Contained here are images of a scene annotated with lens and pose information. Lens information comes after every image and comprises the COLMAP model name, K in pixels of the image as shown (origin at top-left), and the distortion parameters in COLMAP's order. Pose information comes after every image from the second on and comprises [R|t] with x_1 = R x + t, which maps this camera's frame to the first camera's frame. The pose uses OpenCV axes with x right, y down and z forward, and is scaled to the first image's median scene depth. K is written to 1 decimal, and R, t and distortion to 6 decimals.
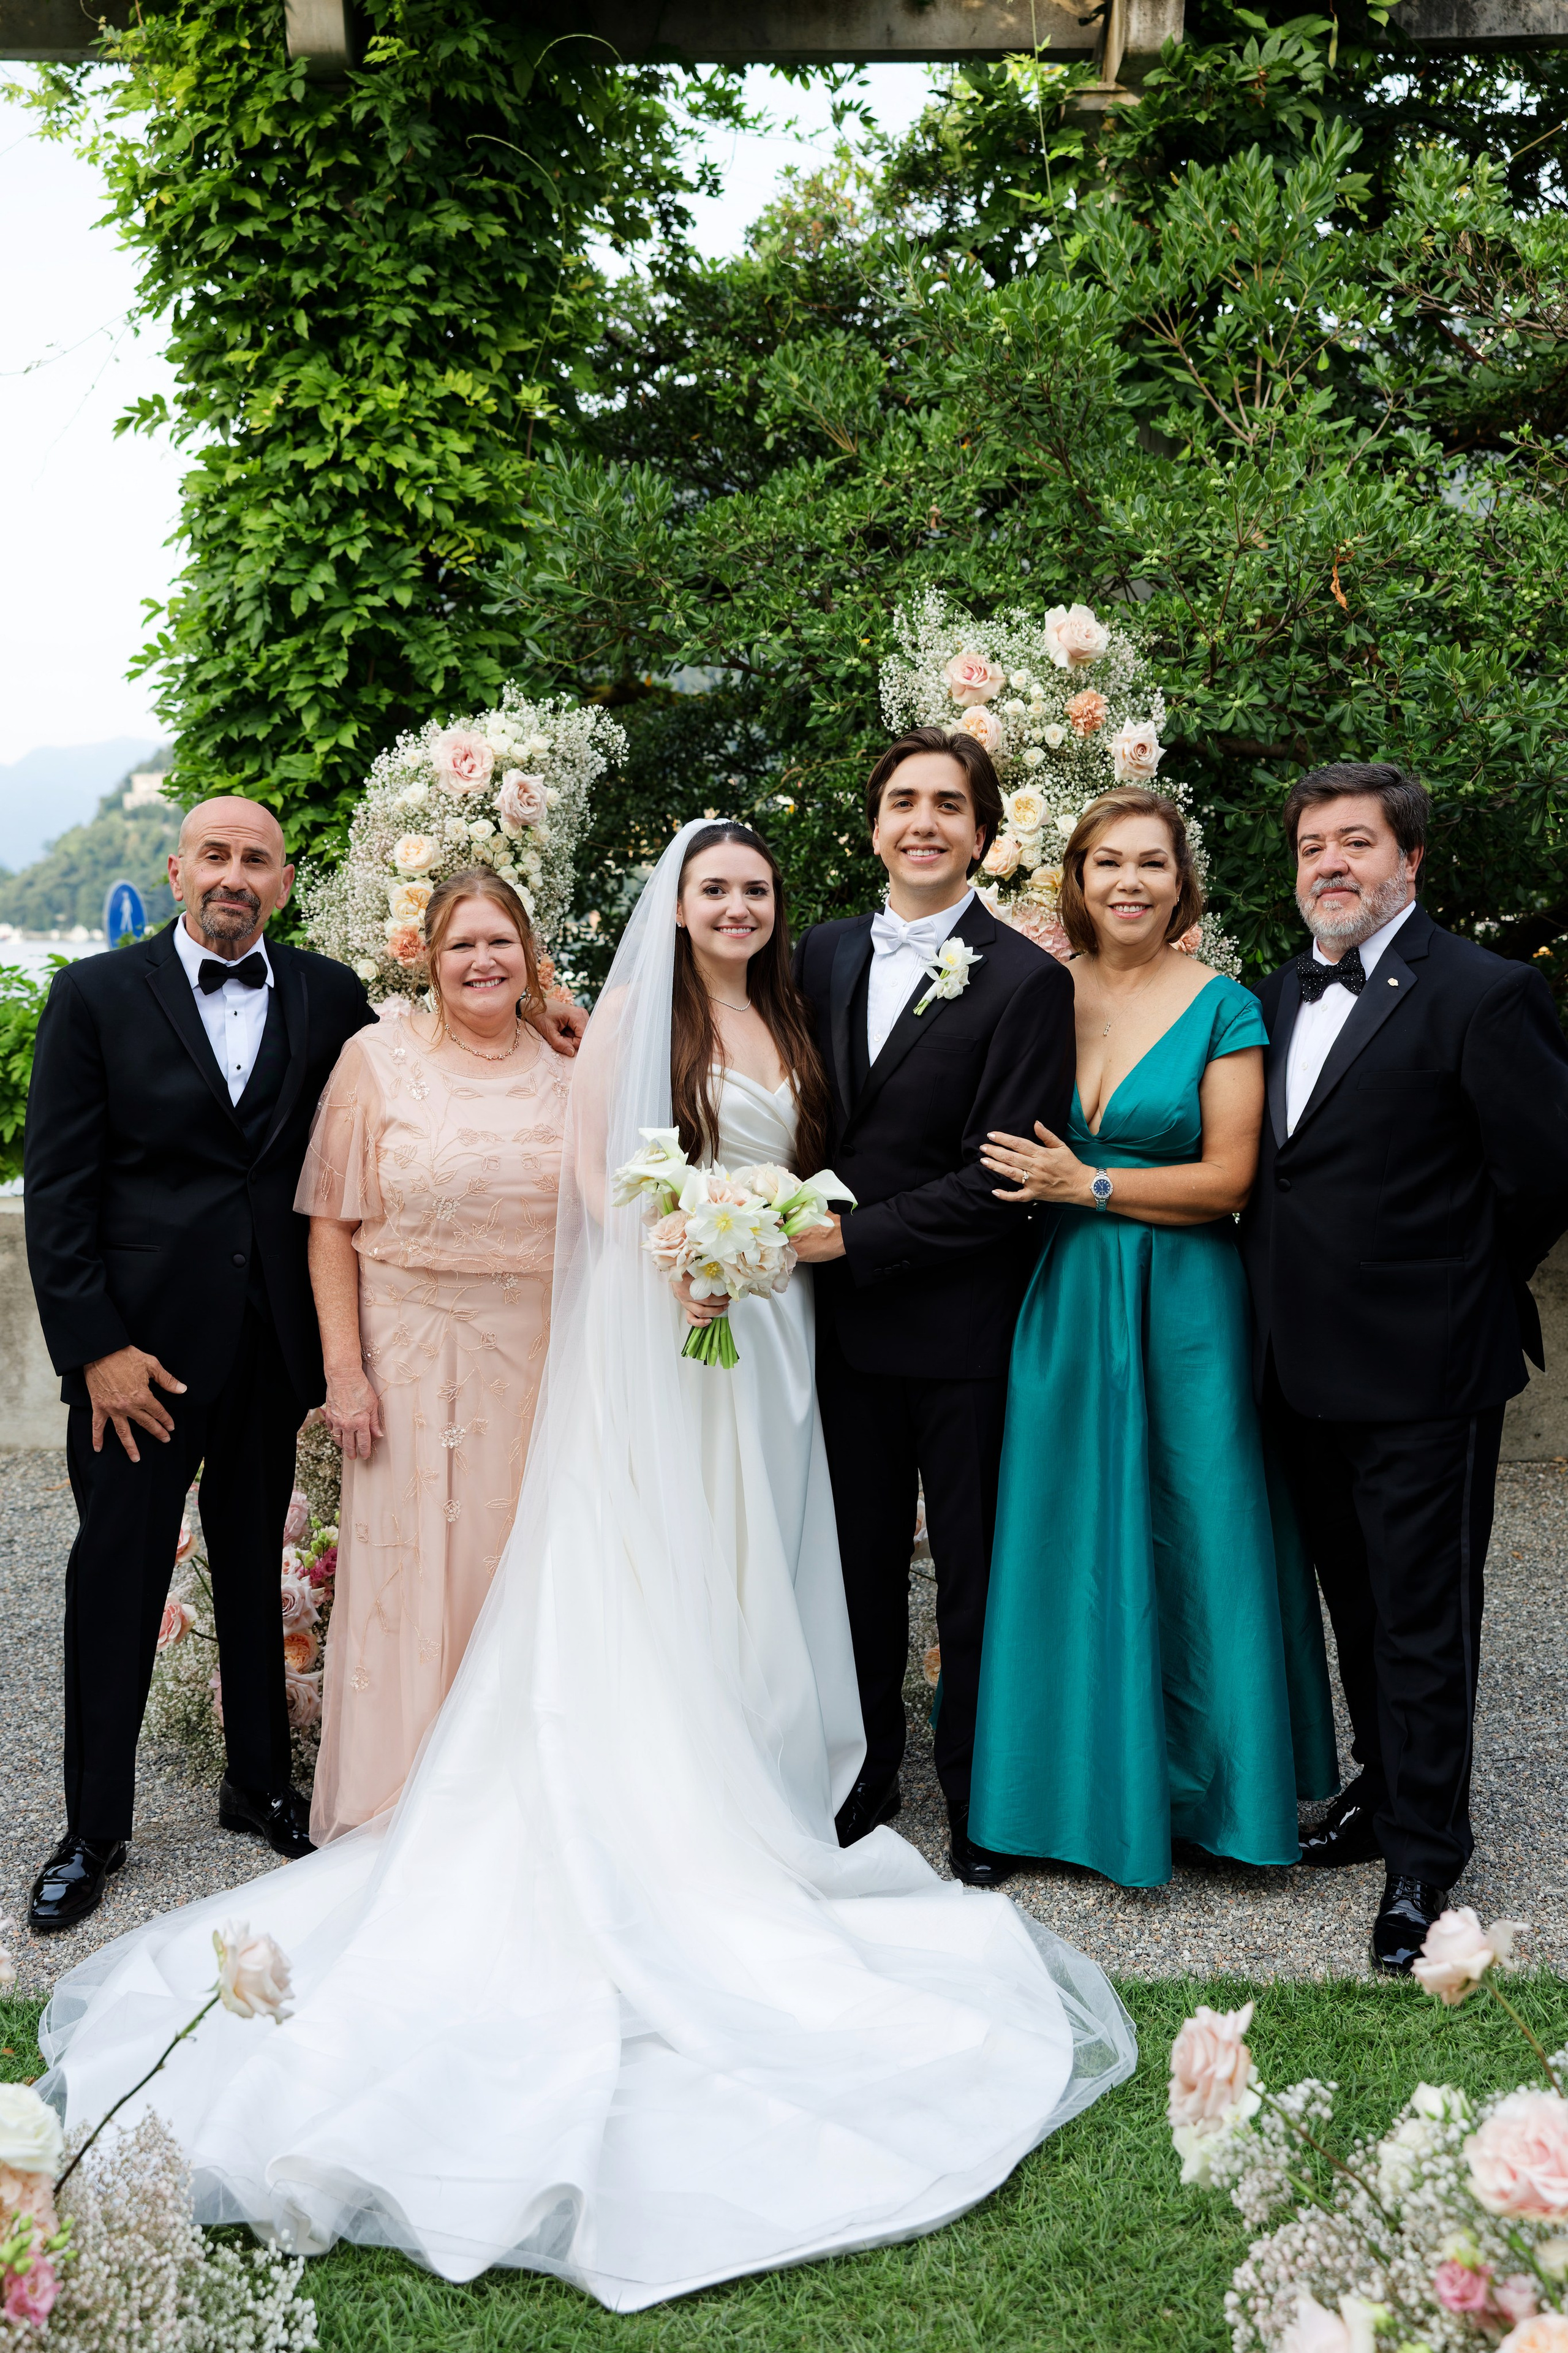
lens RADIAL K [[2584.8, 0, 784.0], [0, 2584.8, 1176.5], [0, 0, 1]] dist [0.047235, -0.005051]
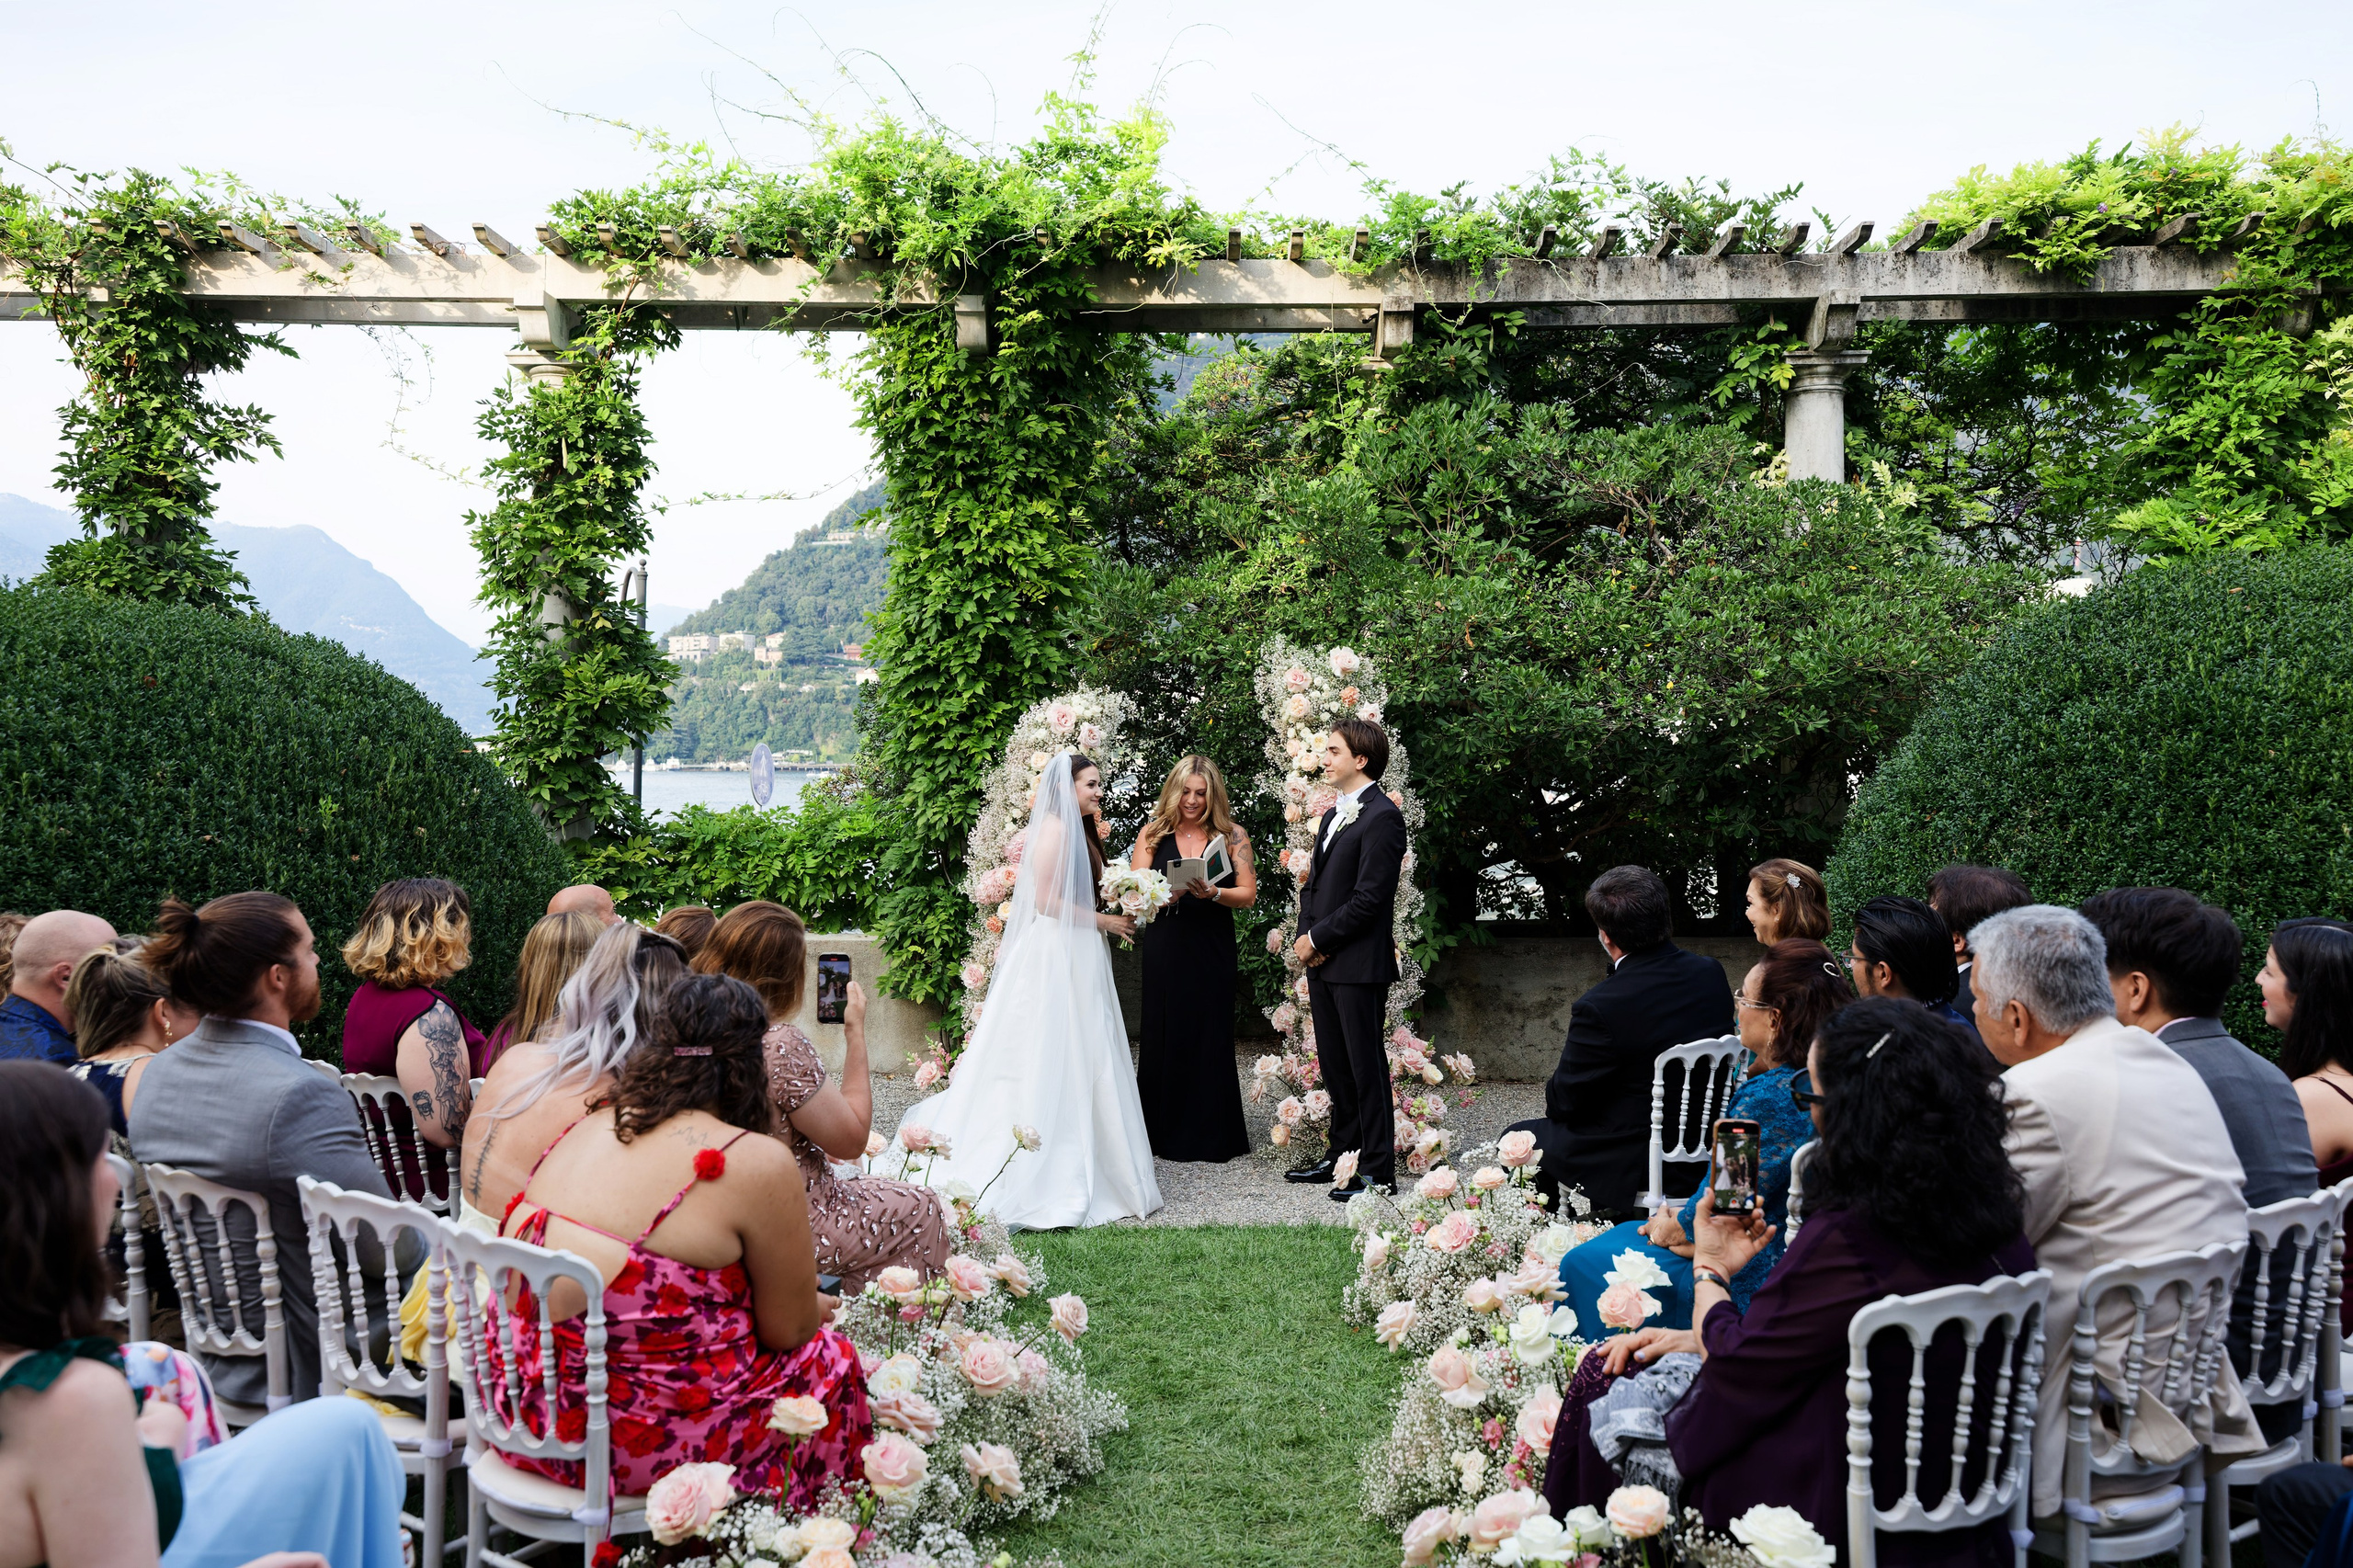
lens RADIAL K [[1919.5, 0, 1176.5], [0, 1919.5, 784.0], [0, 0, 1]] dist [0.040625, -0.002199]
pose [[0.999904, 0.005334, -0.012794, -0.004443], [-0.006446, 0.996050, -0.088560, 0.025137], [0.012271, 0.088634, 0.995989, -0.408114]]
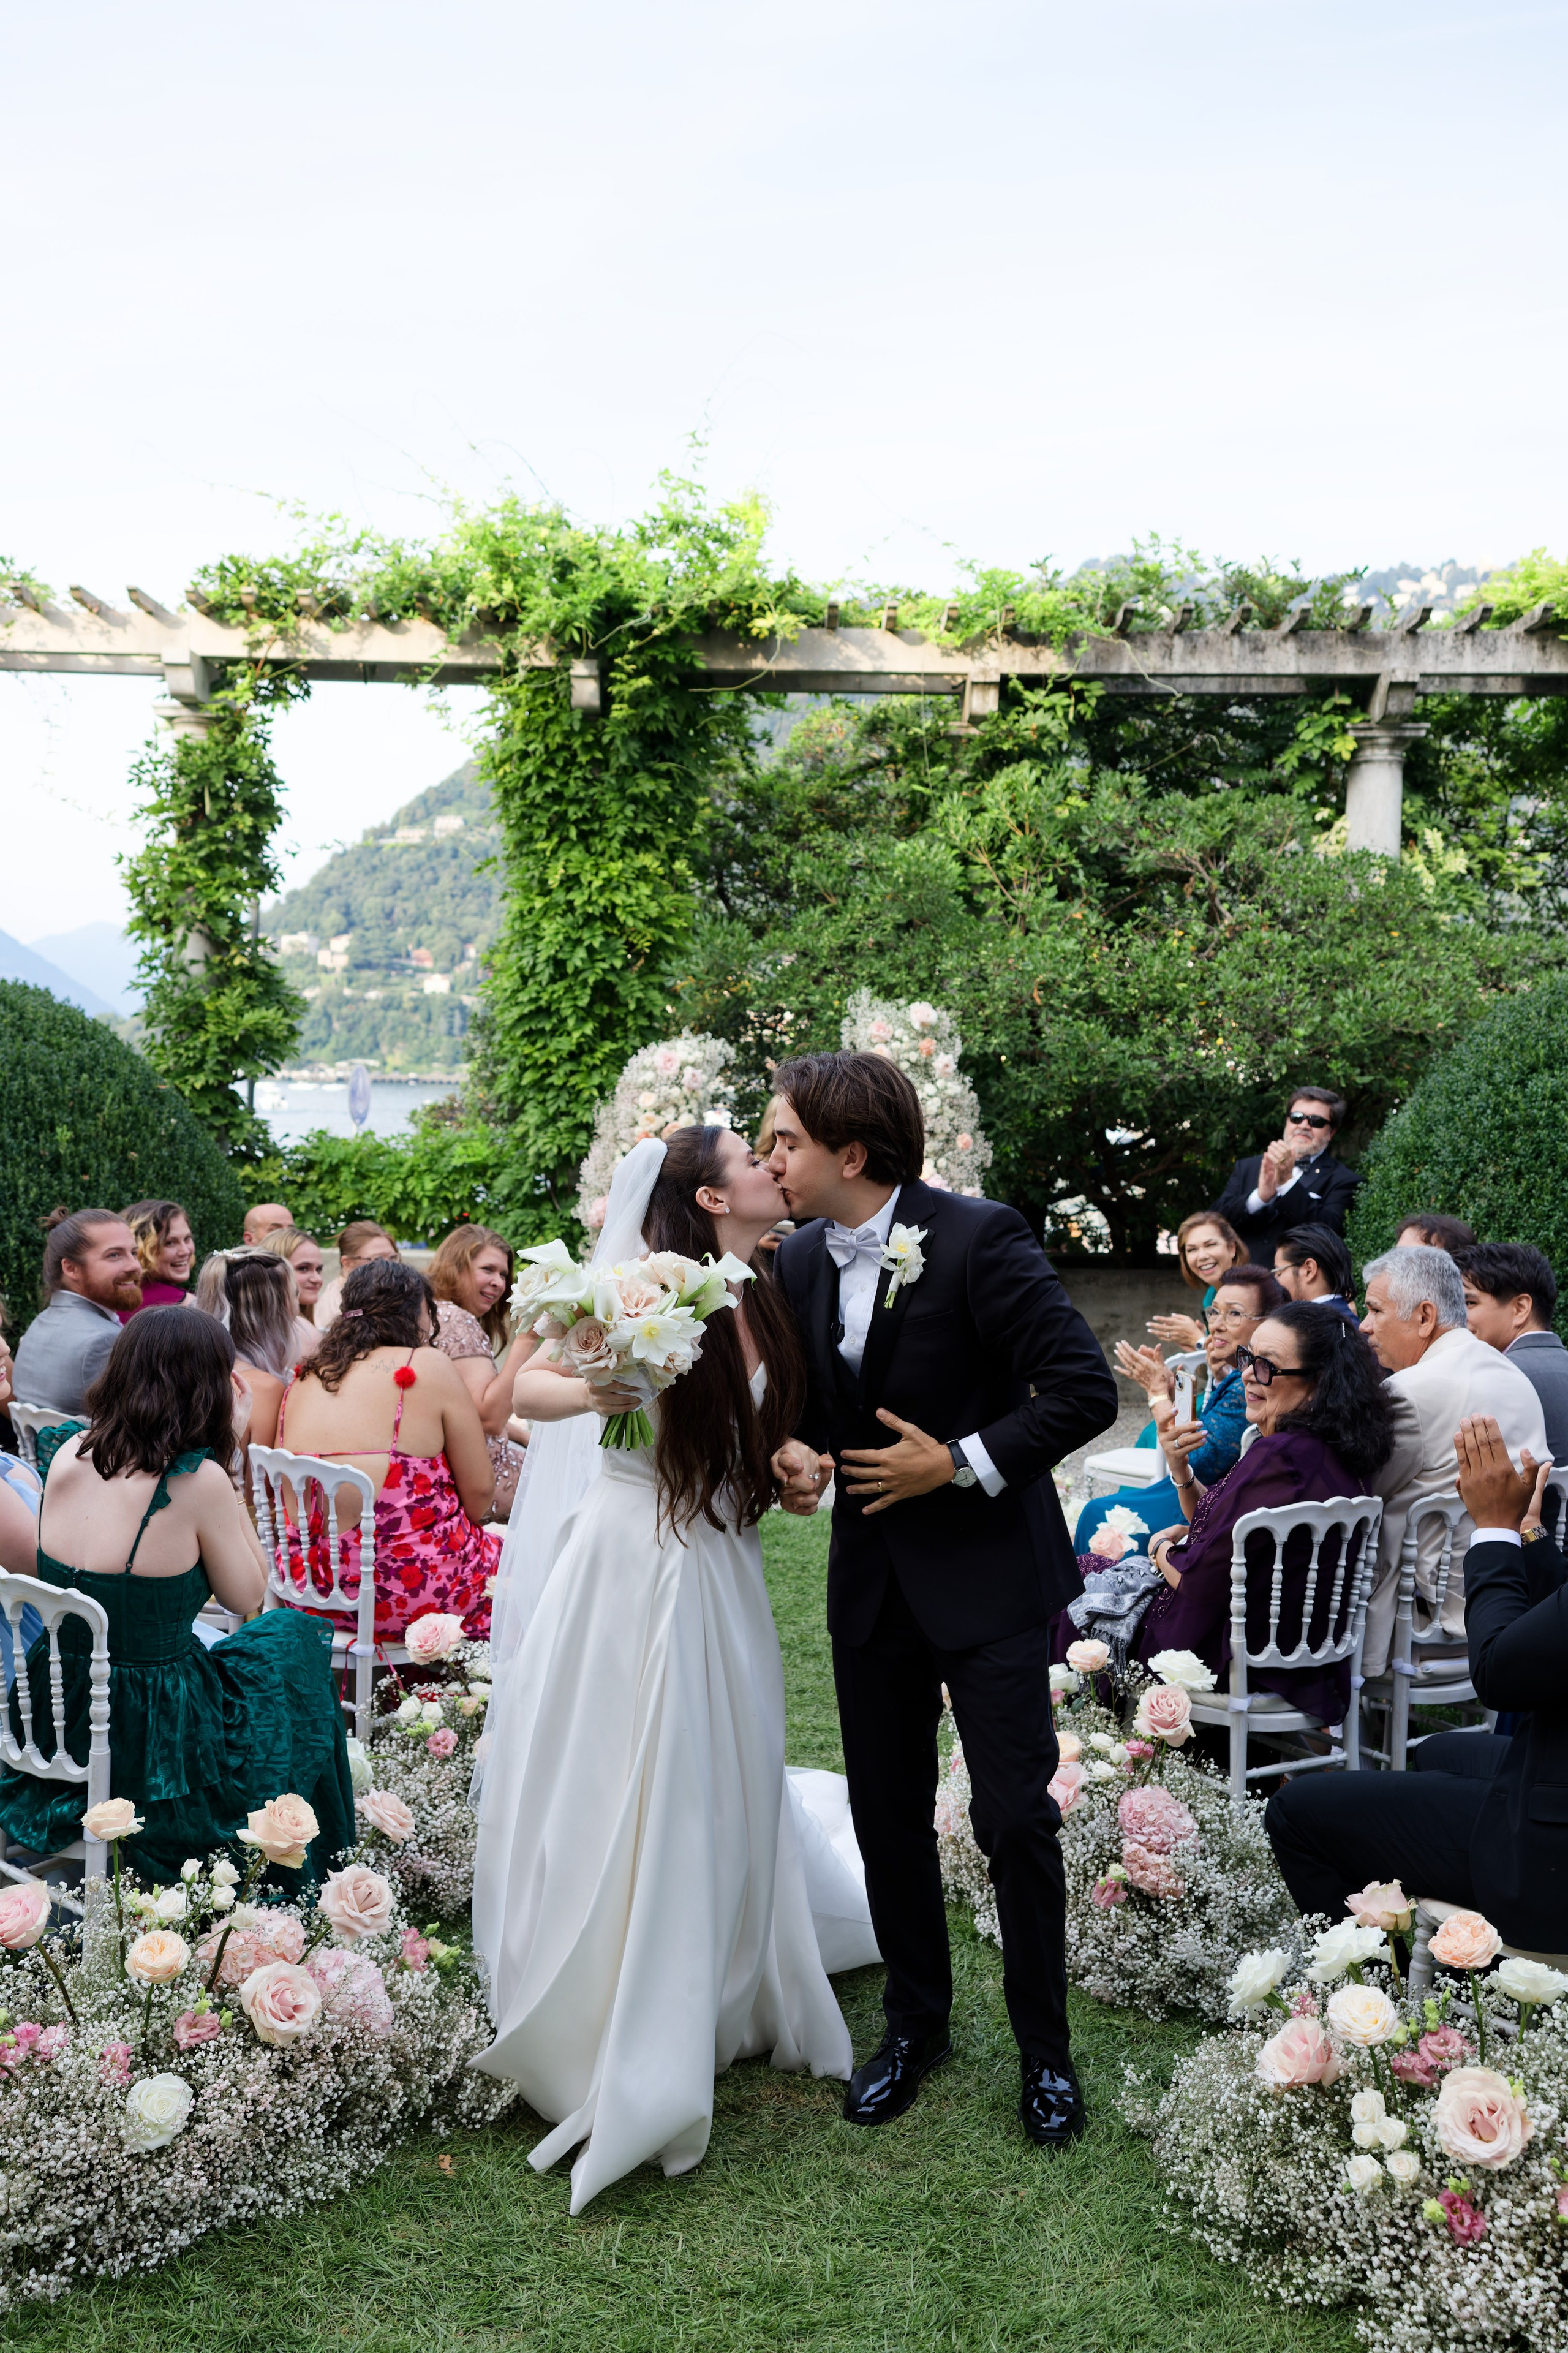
lens RADIAL K [[1919.4, 0, 740.2], [0, 1919.4, 1239.4], [0, 0, 1]] dist [0.040625, -0.002199]
pose [[0.999380, 0.027161, -0.022425, -0.007505], [-0.027636, 0.999394, -0.021145, 0.028168], [0.021837, 0.021752, 0.999525, -0.536572]]
